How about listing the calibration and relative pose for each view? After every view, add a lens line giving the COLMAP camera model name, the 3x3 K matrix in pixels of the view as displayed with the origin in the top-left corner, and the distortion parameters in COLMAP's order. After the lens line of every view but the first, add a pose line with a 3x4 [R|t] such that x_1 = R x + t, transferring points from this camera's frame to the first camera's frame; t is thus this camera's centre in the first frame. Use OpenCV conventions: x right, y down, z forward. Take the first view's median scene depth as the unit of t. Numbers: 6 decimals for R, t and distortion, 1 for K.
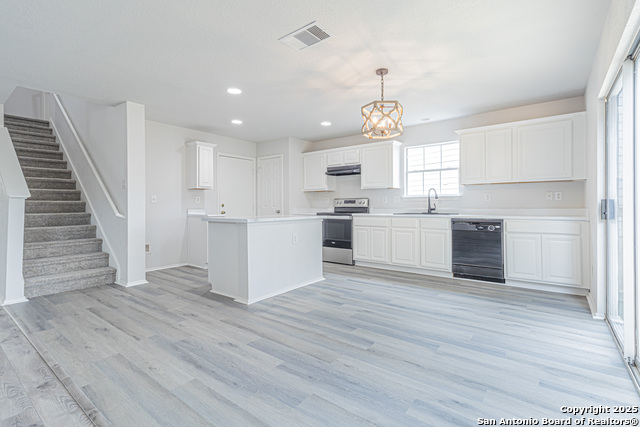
lens RADIAL K [[298.7, 0, 324.1], [0, 298.7, 200.6], [0, 0, 1]] dist [0.004298, 0.001653]
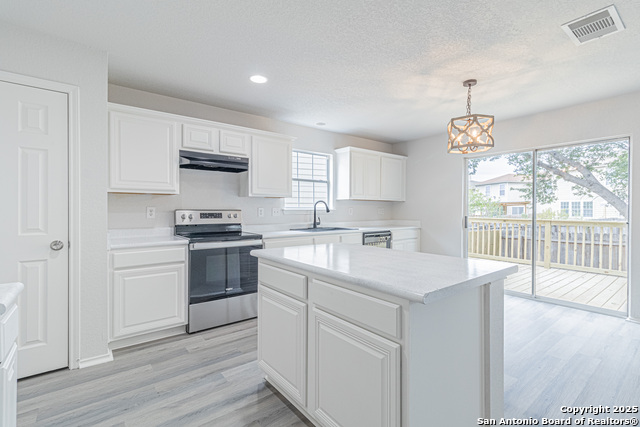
lens RADIAL K [[298.7, 0, 323.1], [0, 298.7, 208.4], [0, 0, 1]] dist [0.004298, 0.001653]
pose [[0.242283, 0.009049, 0.970163, -0.599863], [-0.020938, 0.999772, -0.004096, -0.016804], [-0.969980, -0.019321, 0.242417, 0.877991]]
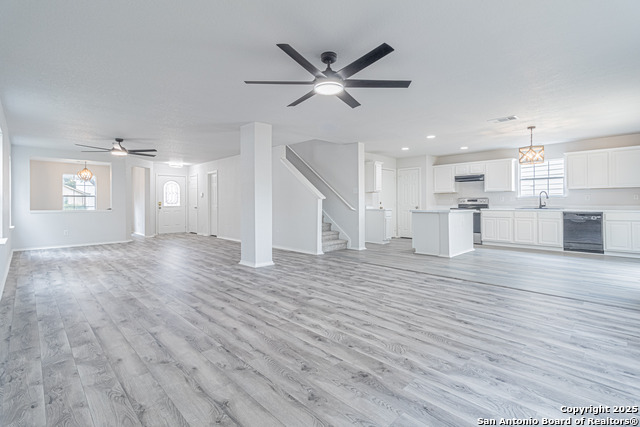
lens RADIAL K [[298.7, 0, 324.2], [0, 298.7, 201.1], [0, 0, 1]] dist [0.004298, 0.001653]
pose [[0.990592, -0.000263, -0.136848, -0.563327], [0.001810, 0.999936, 0.011180, -0.013955], [0.136836, -0.011323, 0.990529, -0.670199]]
